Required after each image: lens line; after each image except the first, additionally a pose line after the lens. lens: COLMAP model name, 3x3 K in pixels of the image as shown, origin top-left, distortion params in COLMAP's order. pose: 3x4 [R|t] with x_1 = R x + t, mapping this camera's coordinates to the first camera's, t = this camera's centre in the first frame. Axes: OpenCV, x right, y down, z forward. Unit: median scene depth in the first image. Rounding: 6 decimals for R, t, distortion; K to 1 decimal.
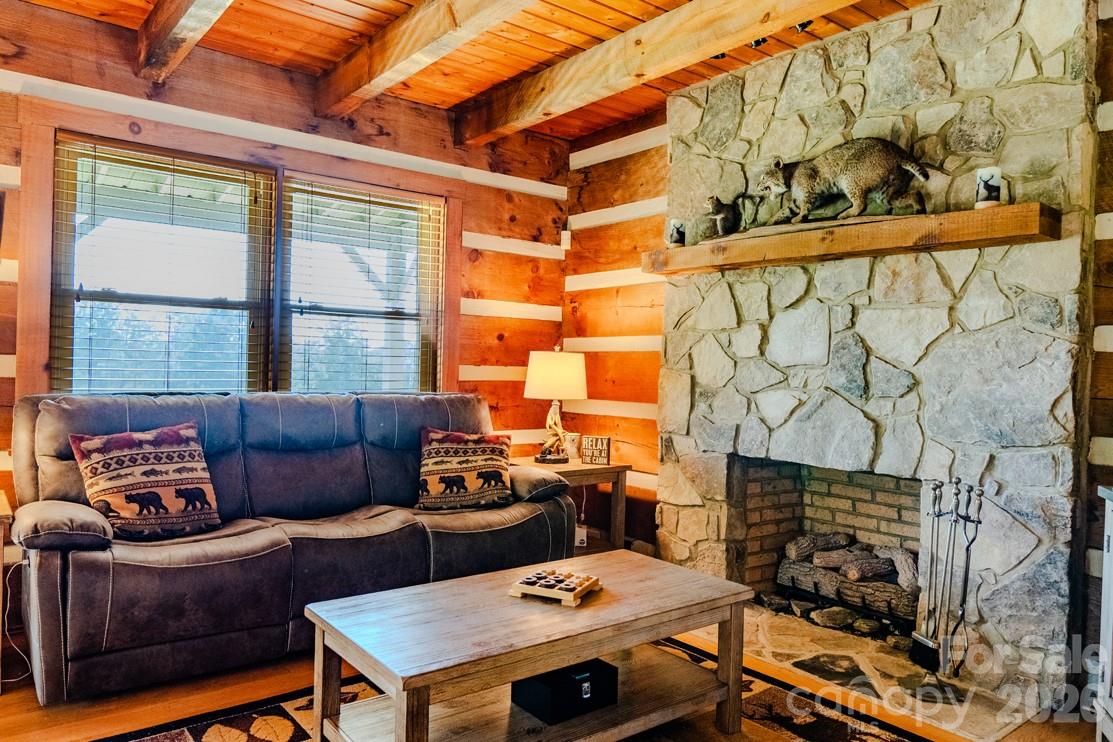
lens RADIAL K [[767.4, 0, 555.3], [0, 767.4, 372.6], [0, 0, 1]] dist [-0.003171, -0.008422]
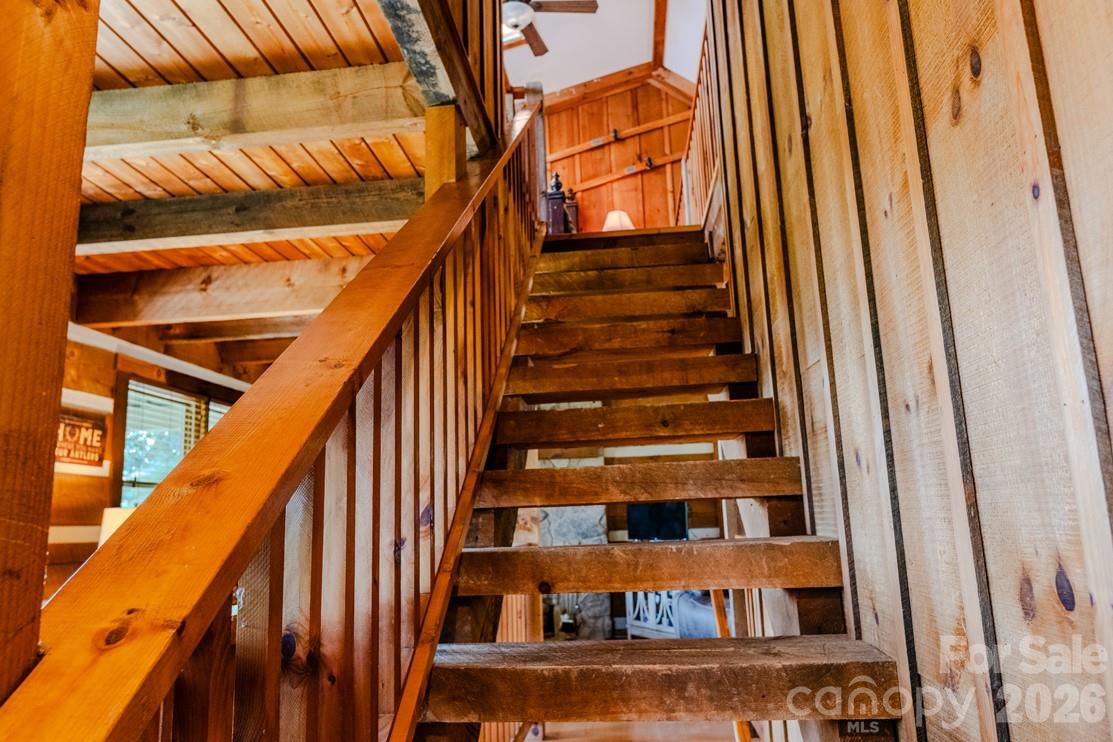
lens RADIAL K [[767.4, 0, 555.6], [0, 767.4, 369.8], [0, 0, 1]] dist [-0.003171, -0.008422]
pose [[0.692567, 0.083741, 0.716476, -1.289705], [0.059565, 0.983208, -0.172493, -0.017553], [-0.718890, 0.162140, 0.675950, -0.712907]]
